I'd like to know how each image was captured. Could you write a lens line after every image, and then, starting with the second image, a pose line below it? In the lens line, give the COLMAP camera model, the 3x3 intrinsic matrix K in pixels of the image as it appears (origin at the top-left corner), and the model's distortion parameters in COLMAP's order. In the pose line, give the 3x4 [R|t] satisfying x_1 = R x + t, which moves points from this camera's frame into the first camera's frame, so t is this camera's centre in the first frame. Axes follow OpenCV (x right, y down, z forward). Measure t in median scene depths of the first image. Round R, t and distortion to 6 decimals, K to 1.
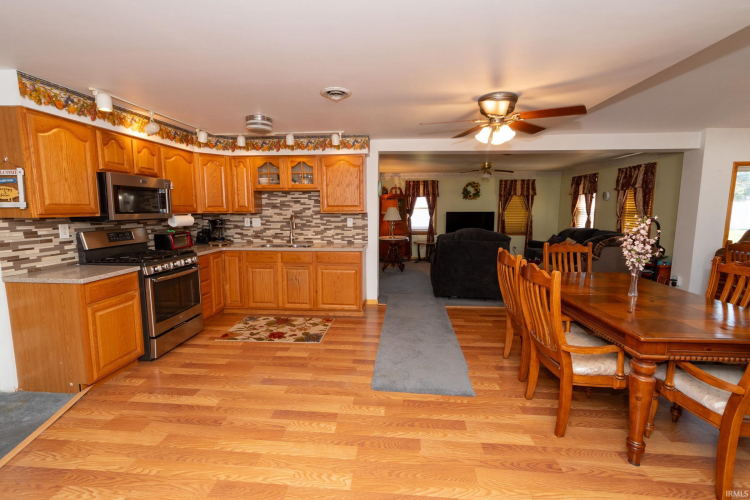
lens RADIAL K [[330.1, 0, 372.7], [0, 330.1, 246.3], [0, 0, 1]] dist [0.001684, -0.001506]
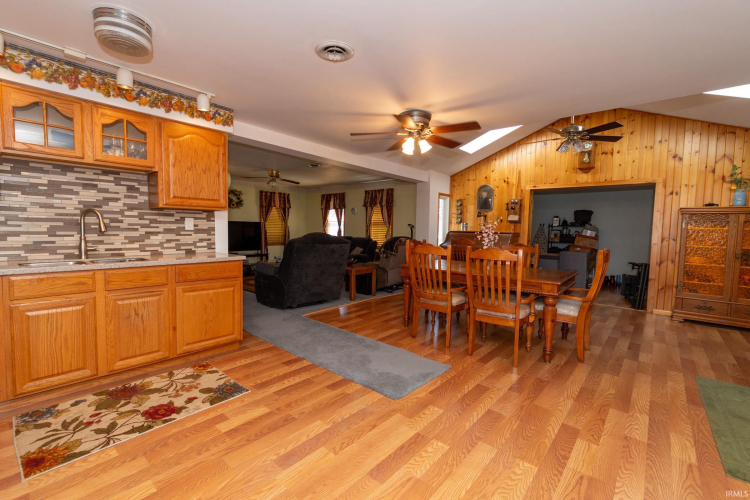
lens RADIAL K [[330.1, 0, 372.3], [0, 330.1, 248.3], [0, 0, 1]] dist [0.001684, -0.001506]
pose [[0.591116, -0.035664, 0.805798, -0.405604], [0.074816, 0.997139, -0.010751, 0.016352], [-0.803109, 0.066642, 0.592093, 0.270146]]
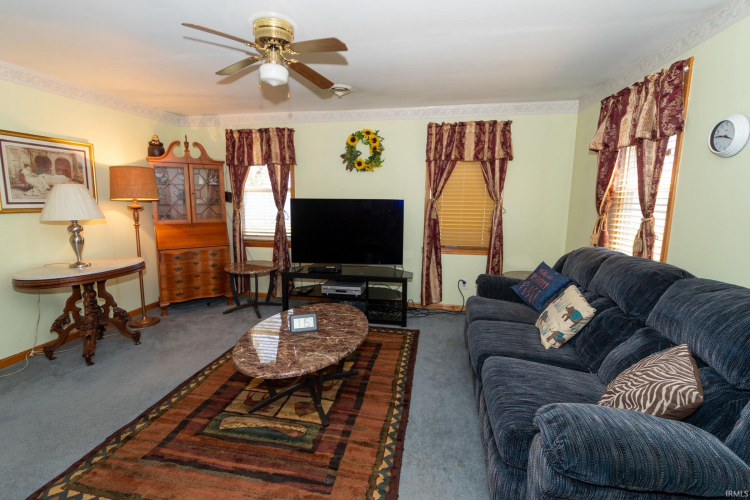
lens RADIAL K [[330.1, 0, 379.4], [0, 330.1, 246.3], [0, 0, 1]] dist [0.001684, -0.001506]
pose [[0.995511, 0.021603, -0.092142, 0.663554], [-0.017930, 0.999018, 0.040506, -0.108950], [0.092927, -0.038672, 0.994922, 1.022305]]
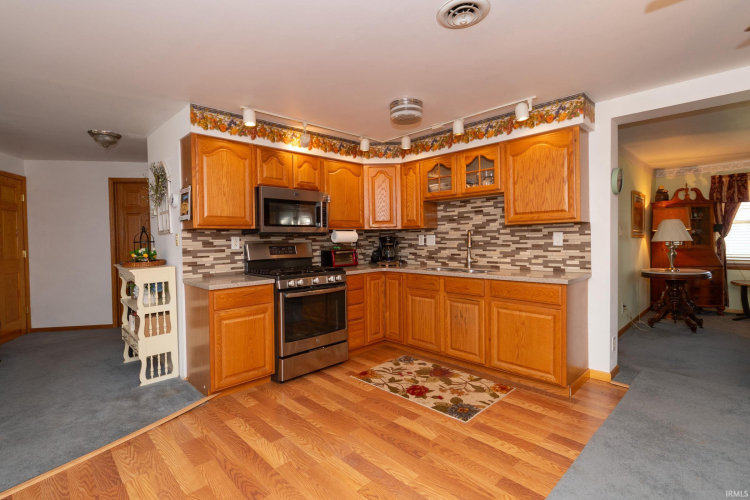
lens RADIAL K [[350.2, 0, 359.7], [0, 350.2, 244.6], [0, 0, 1]] dist [-0.001043, 0.001624]
pose [[0.741664, 0.000211, -0.670772, 0.100102], [-0.063136, 0.995582, -0.069495, 0.009298], [0.667794, 0.093891, 0.738401, 0.246148]]
